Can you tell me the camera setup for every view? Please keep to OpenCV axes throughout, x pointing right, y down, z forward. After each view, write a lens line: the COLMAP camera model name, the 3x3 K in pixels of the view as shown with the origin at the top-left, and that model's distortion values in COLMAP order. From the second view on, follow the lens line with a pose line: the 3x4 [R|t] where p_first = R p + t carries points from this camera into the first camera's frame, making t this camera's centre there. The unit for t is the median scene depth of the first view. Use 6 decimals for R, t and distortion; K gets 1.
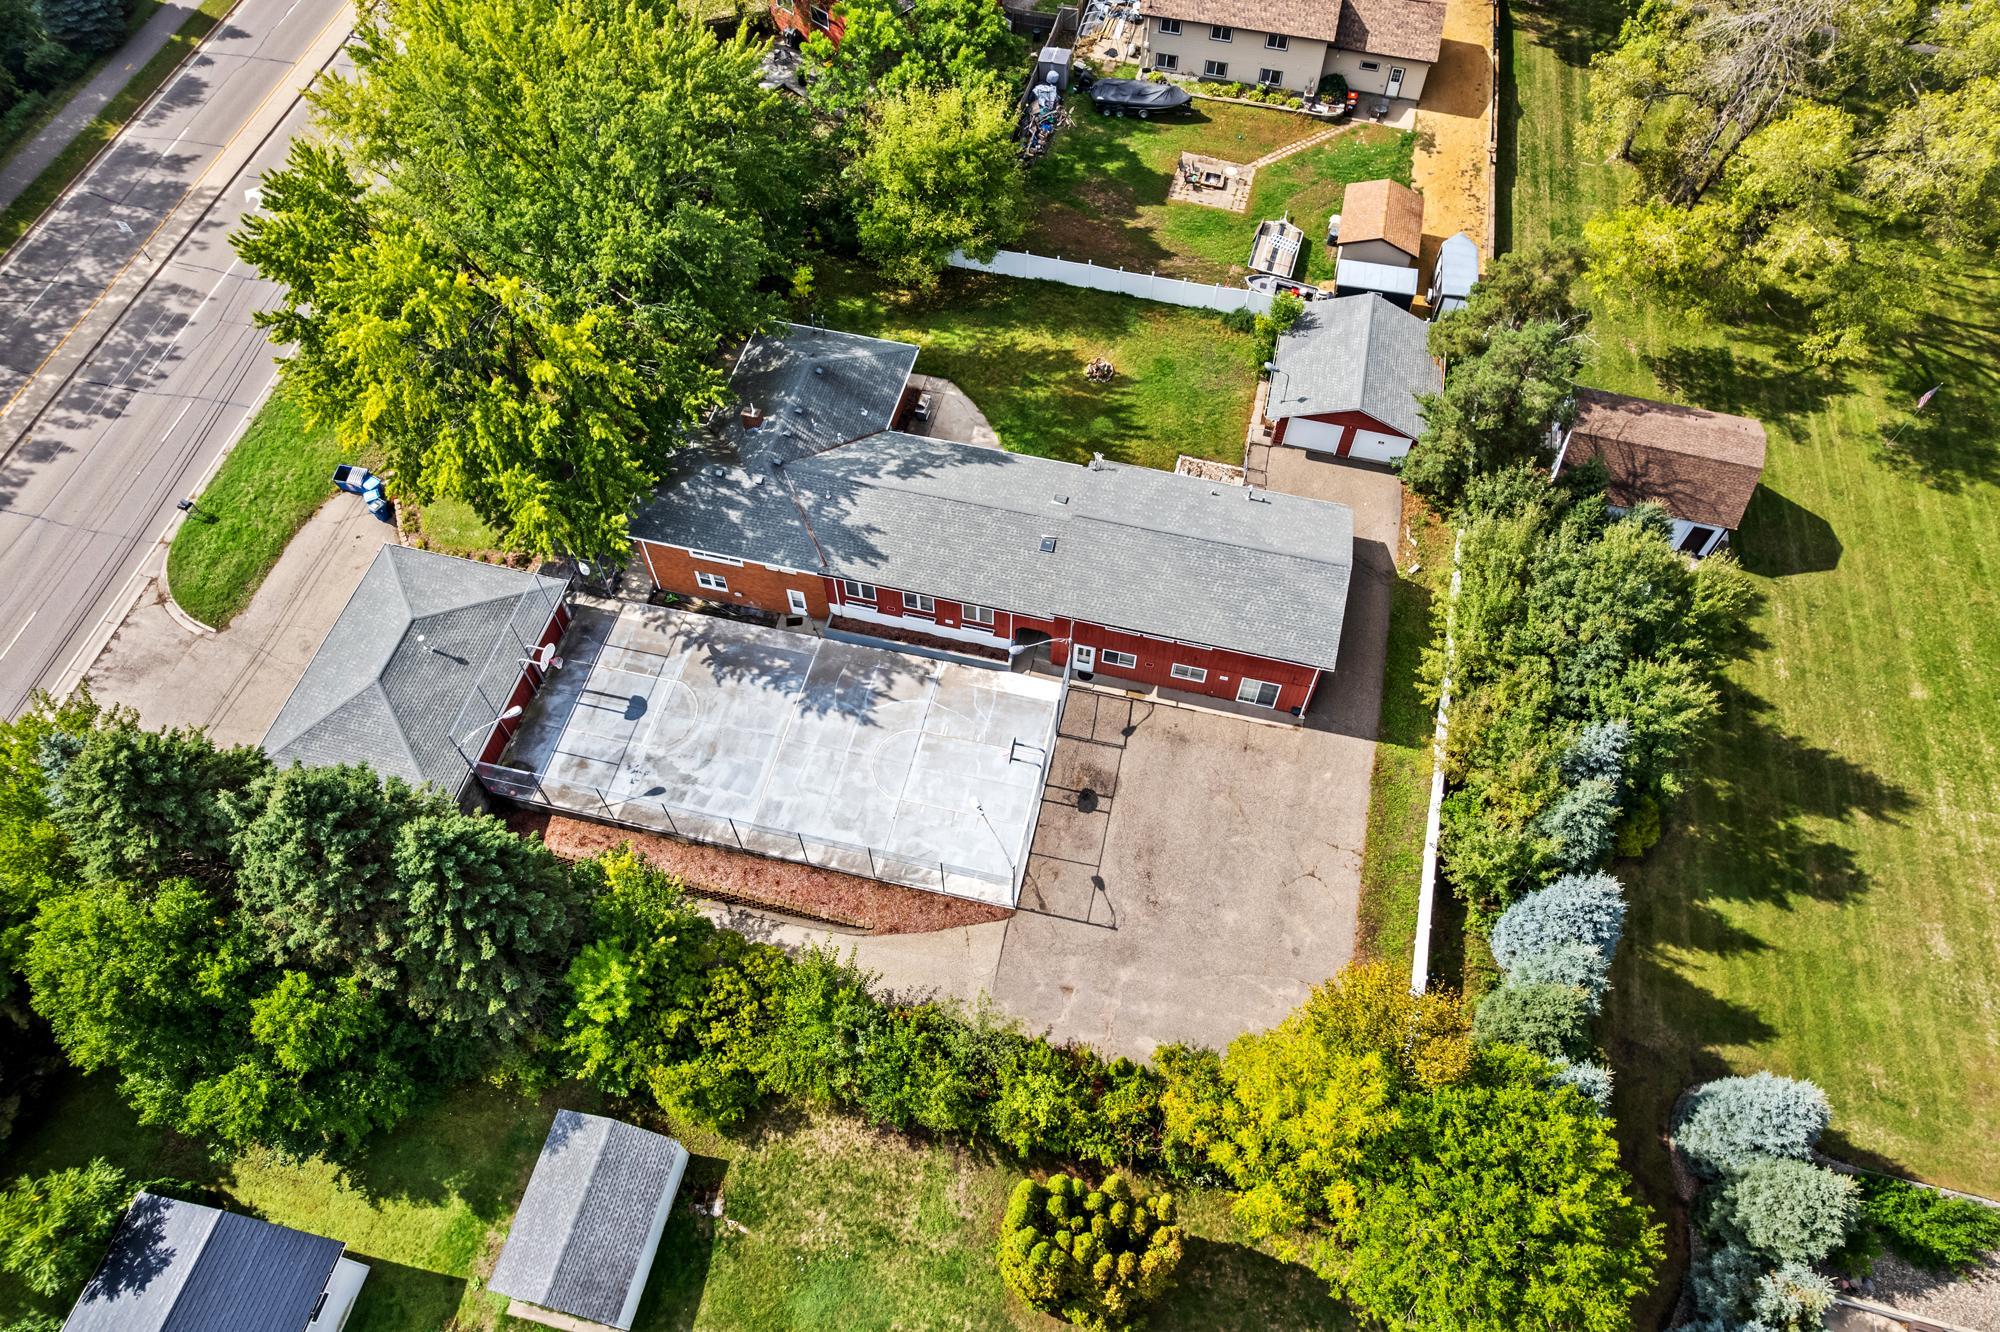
lens RADIAL K [[1286.0, 0, 1000.0], [0, 1286.0, 666.0], [0, 0, 1]] dist [-0.072181, 0.074278]
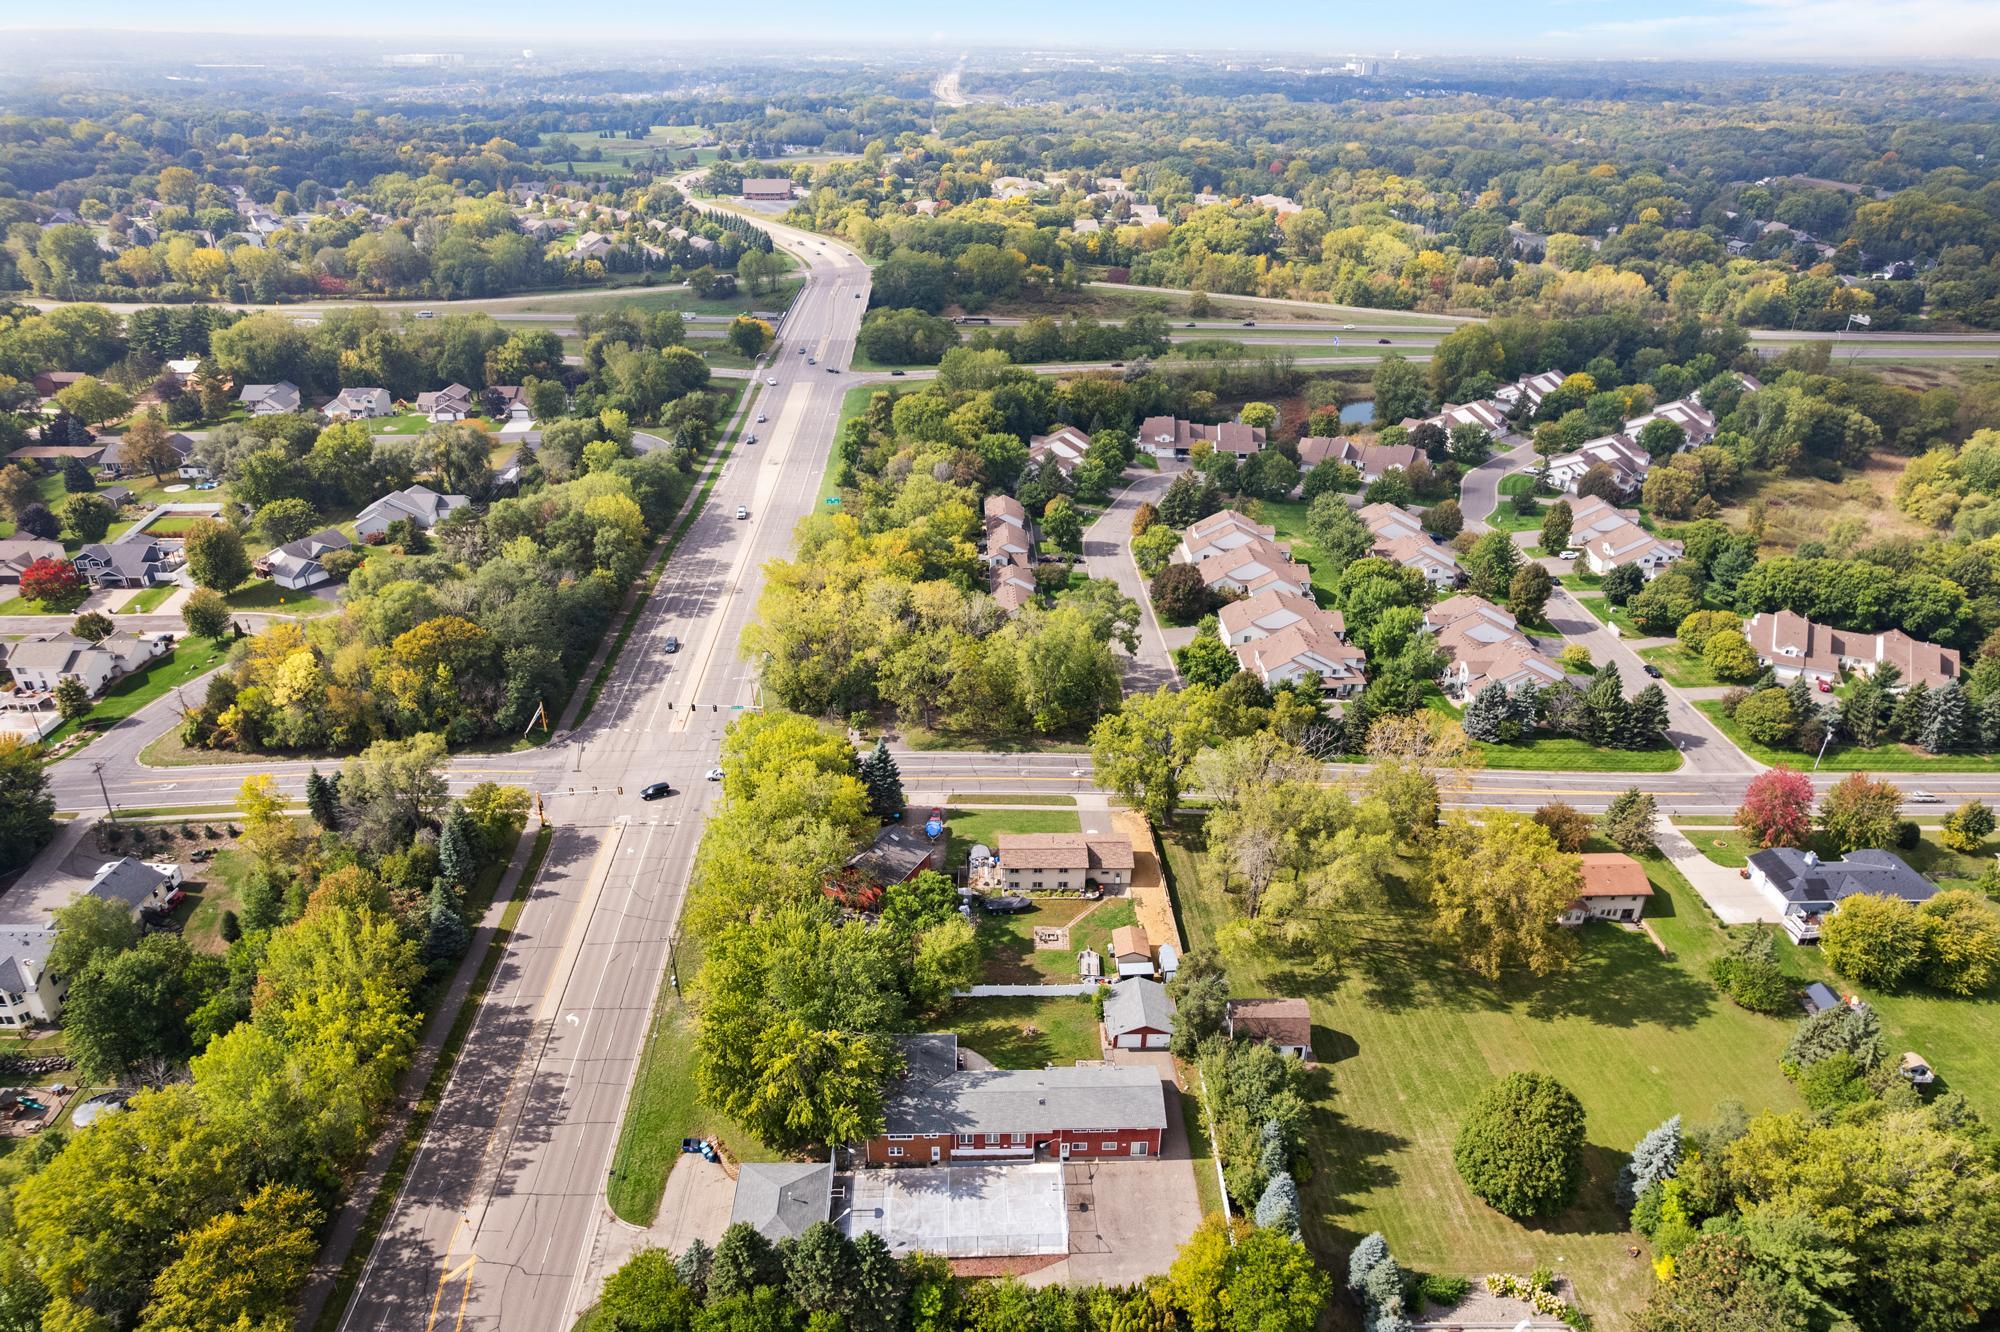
lens RADIAL K [[1286.0, 0, 1000.0], [0, 1286.0, 666.0], [0, 0, 1]] dist [-0.072181, 0.074278]
pose [[0.965476, -0.112881, 0.234764, -0.441772], [0.215803, 0.851359, -0.478139, 0.292862], [-0.145896, 0.512294, 0.846327, -1.253503]]
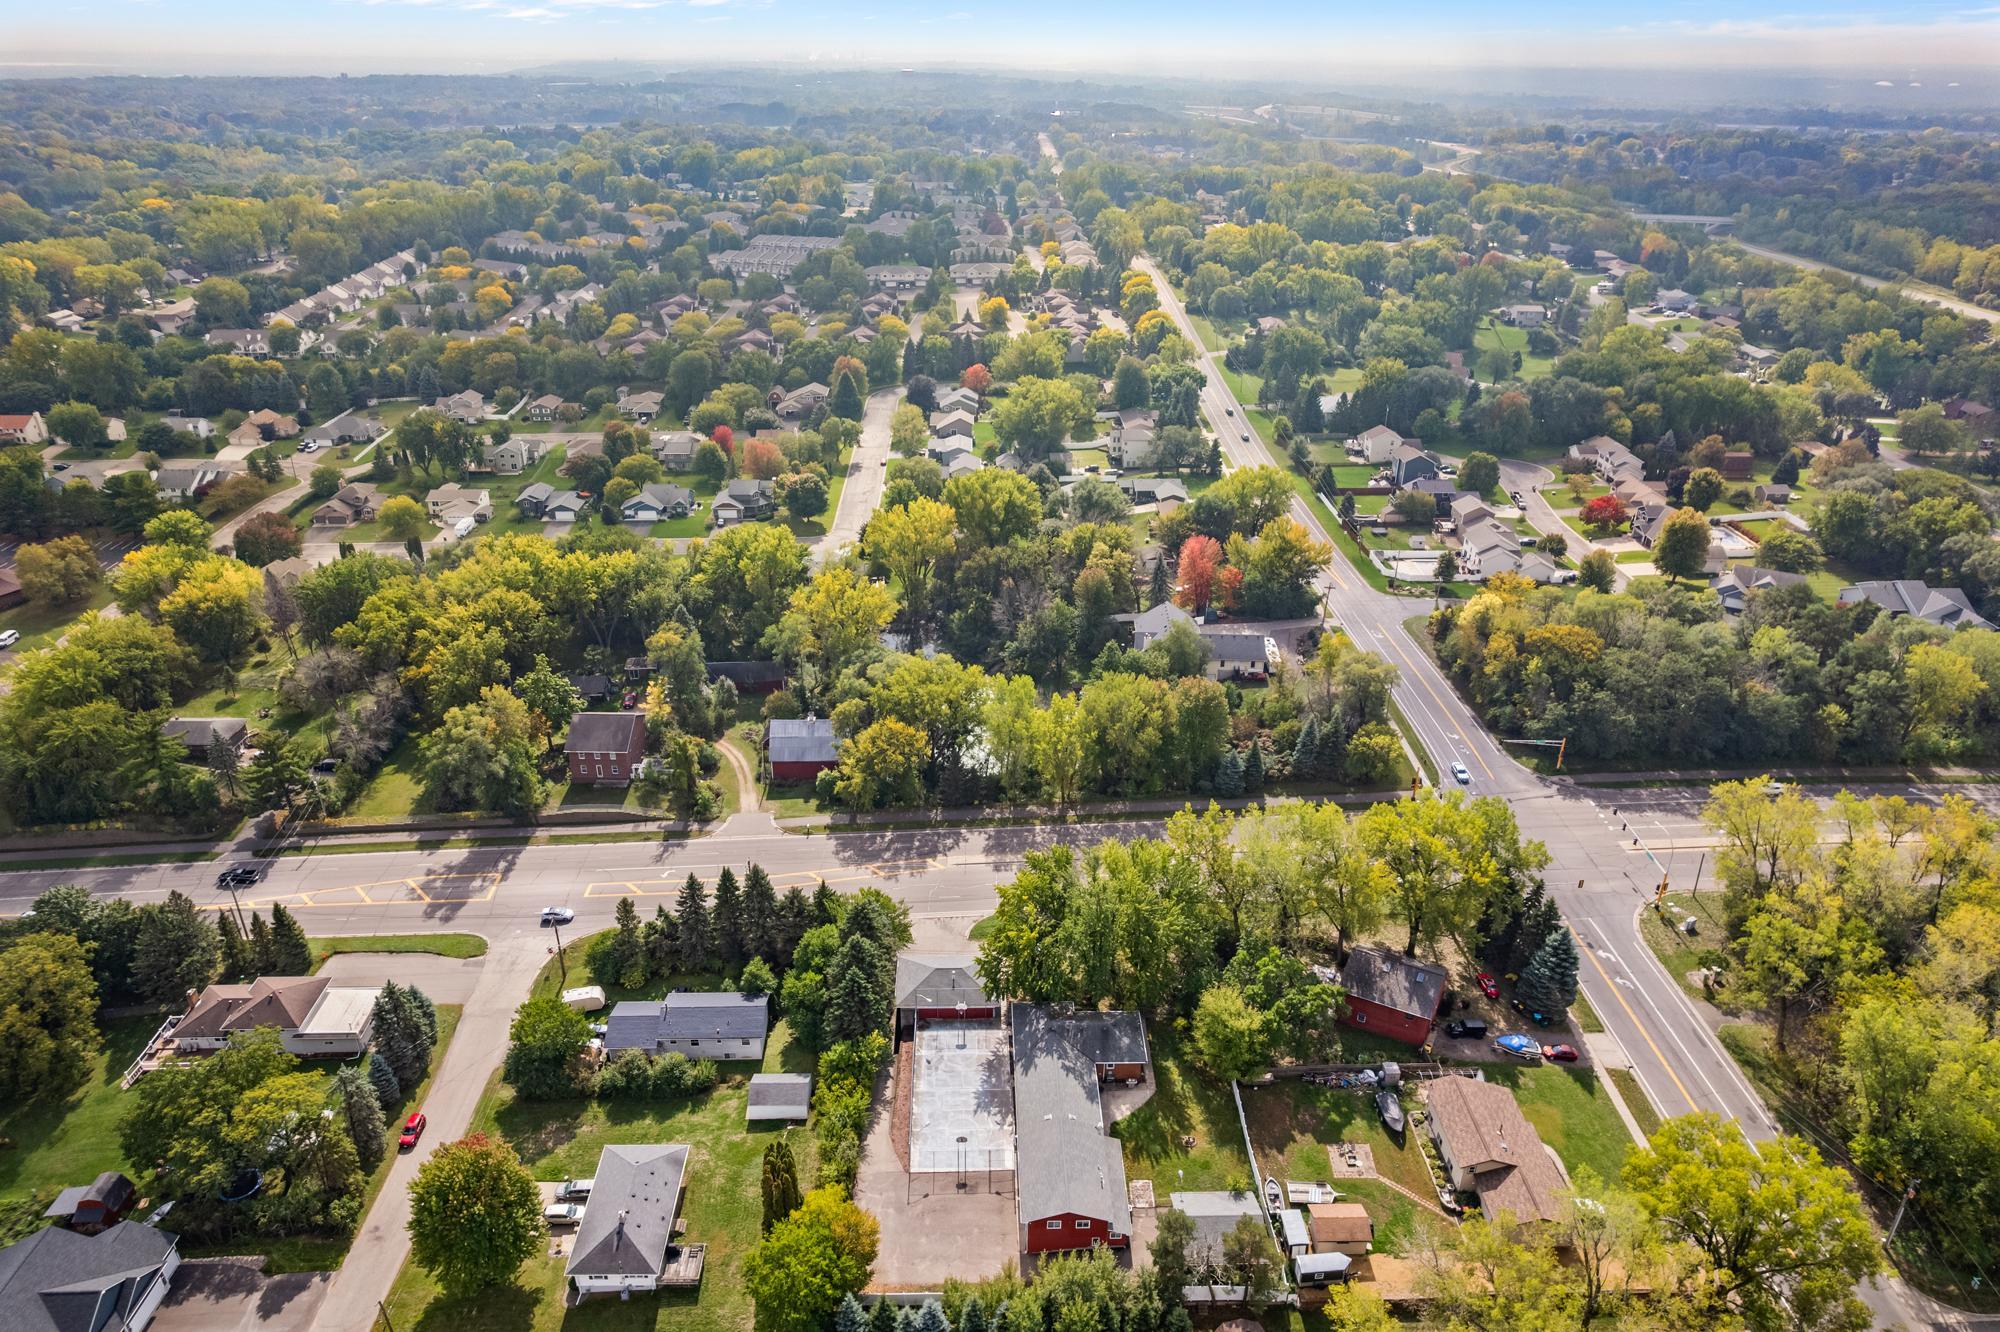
lens RADIAL K [[1286.0, 0, 1000.0], [0, 1286.0, 666.0], [0, 0, 1]] dist [-0.072181, 0.074278]
pose [[0.252208, 0.425035, -0.869331, 1.483141], [-0.818218, 0.573304, 0.042921, -0.522269], [0.516634, 0.700477, 0.492363, -0.692179]]
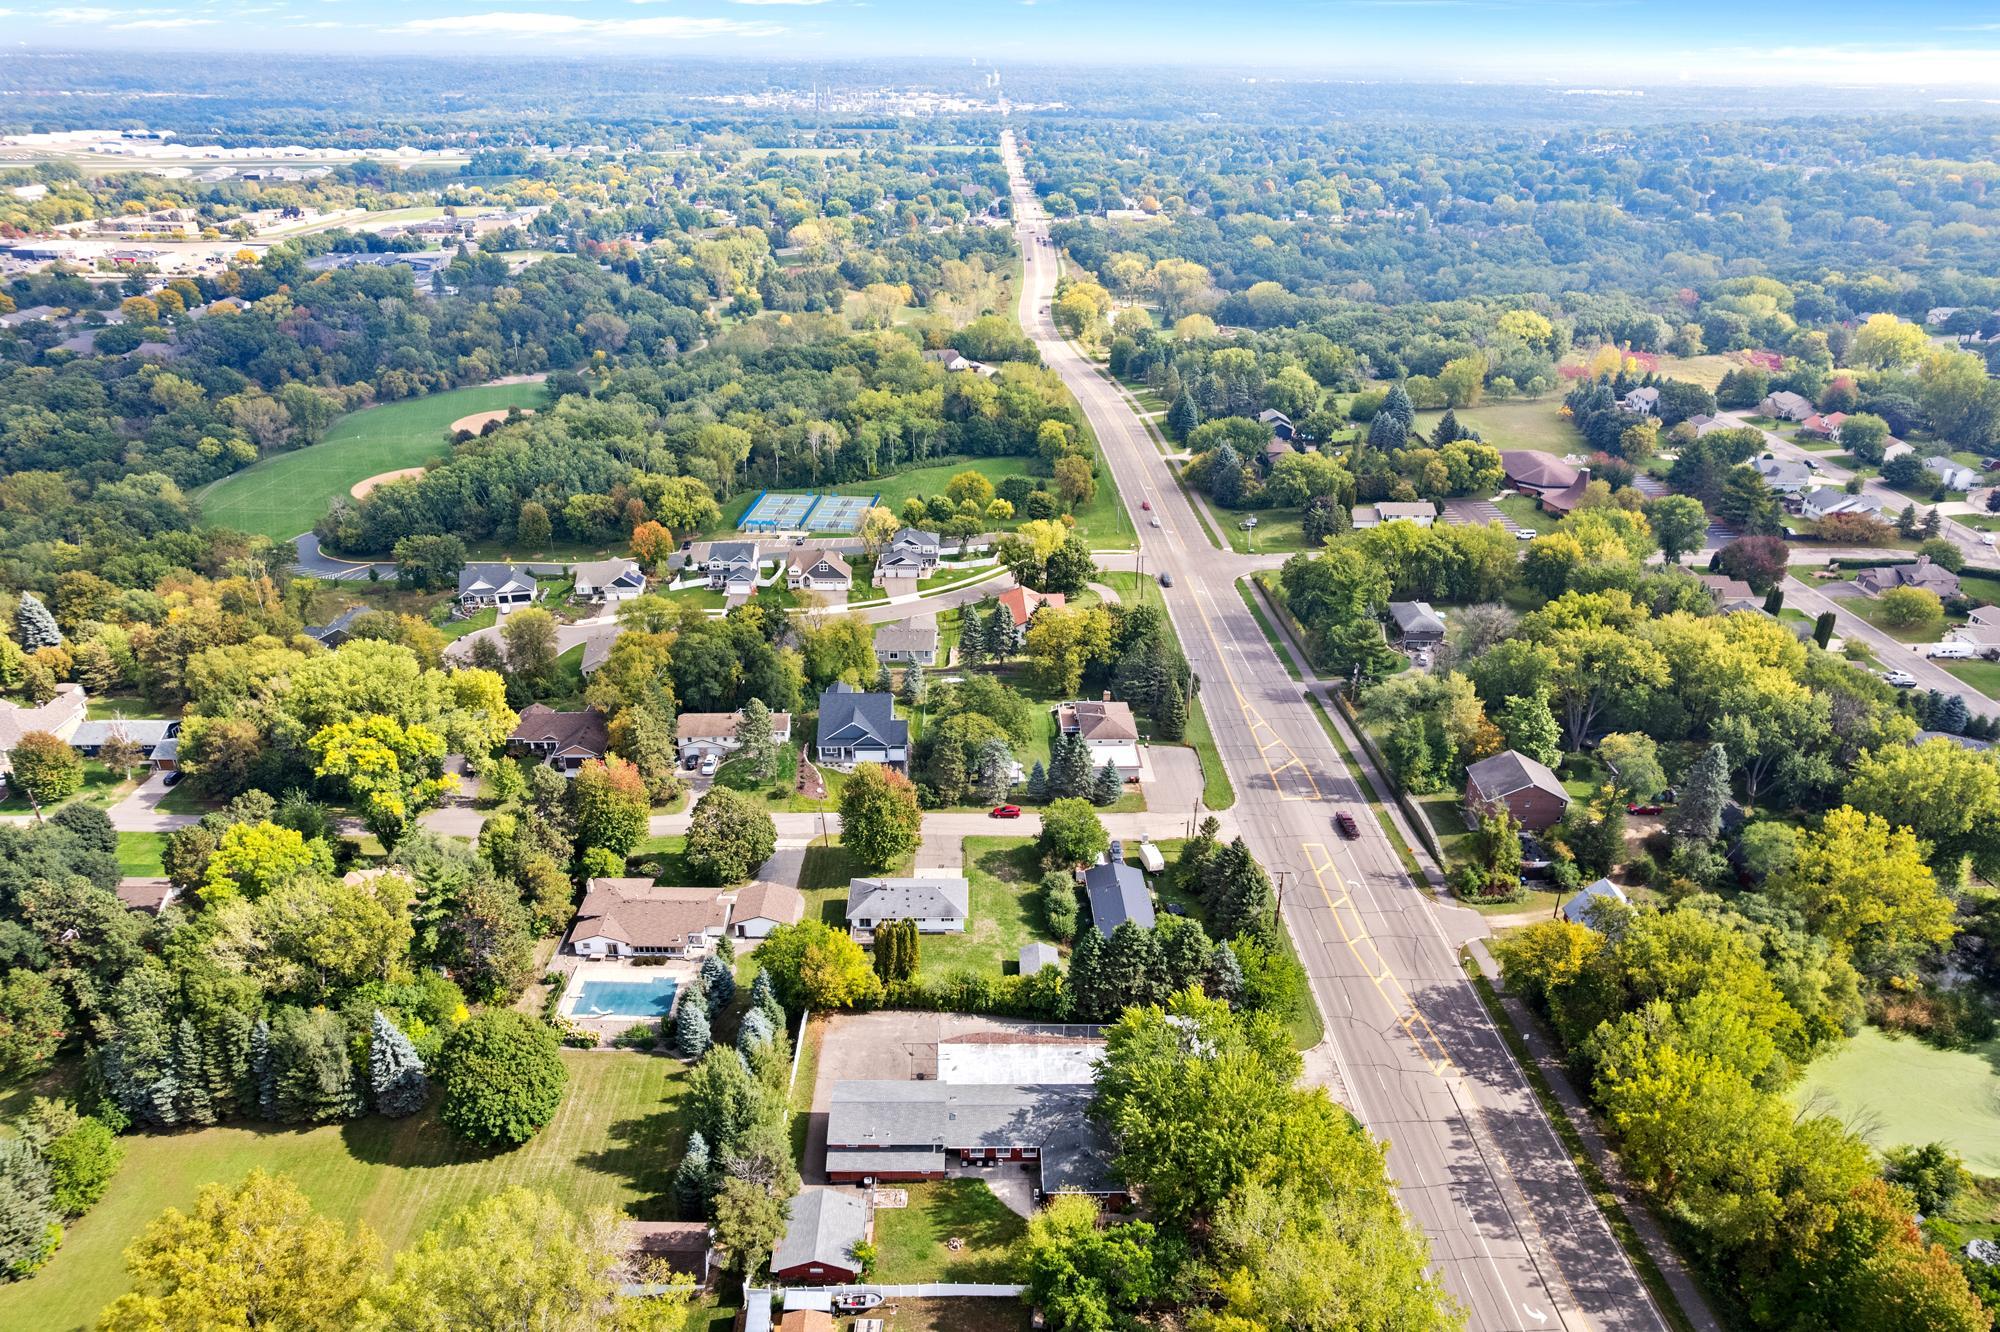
lens RADIAL K [[1286.0, 0, 1000.0], [0, 1286.0, 666.0], [0, 0, 1]] dist [-0.072181, 0.074278]
pose [[-0.967734, 0.095595, -0.233134, 0.380673], [-0.220752, 0.124439, 0.967359, -2.217658], [0.121485, 0.987612, -0.099321, 0.382102]]
